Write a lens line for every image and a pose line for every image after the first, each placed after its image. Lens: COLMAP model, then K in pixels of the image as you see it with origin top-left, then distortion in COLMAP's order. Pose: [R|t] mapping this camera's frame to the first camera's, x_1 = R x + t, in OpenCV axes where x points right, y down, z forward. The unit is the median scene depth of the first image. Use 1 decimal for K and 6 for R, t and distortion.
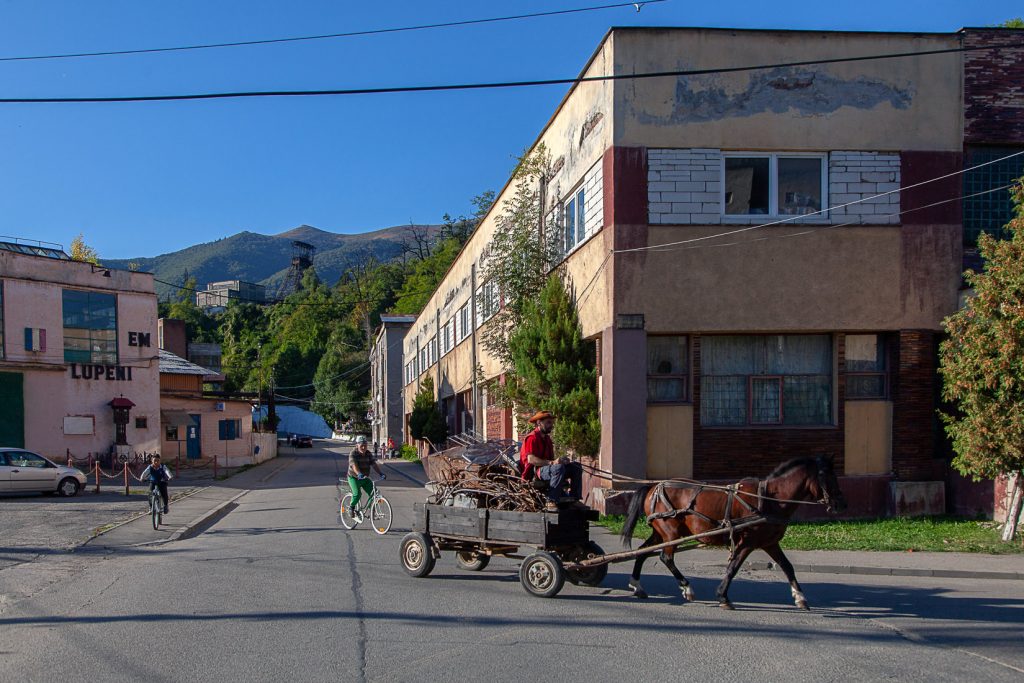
lens RADIAL K [[2092.3, 0, 516.4], [0, 2092.3, 438.8], [0, 0, 1]] dist [-0.033679, -0.087939]
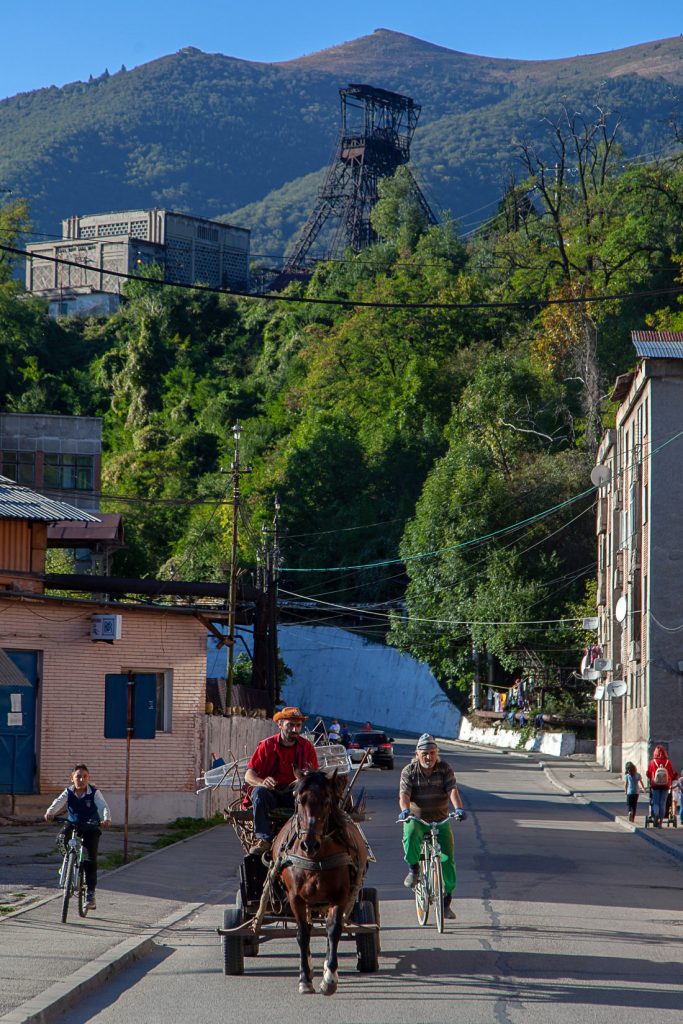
lens RADIAL K [[3187.7, 0, 341.5], [0, 3187.7, 512.0], [0, 0, 1]] dist [0.013559, -1.250081]
pose [[0.977977, 0.010532, -0.208447, -0.010185], [-0.031030, 0.994964, -0.095313, 0.011434], [0.206393, 0.099682, 0.973378, 0.553332]]
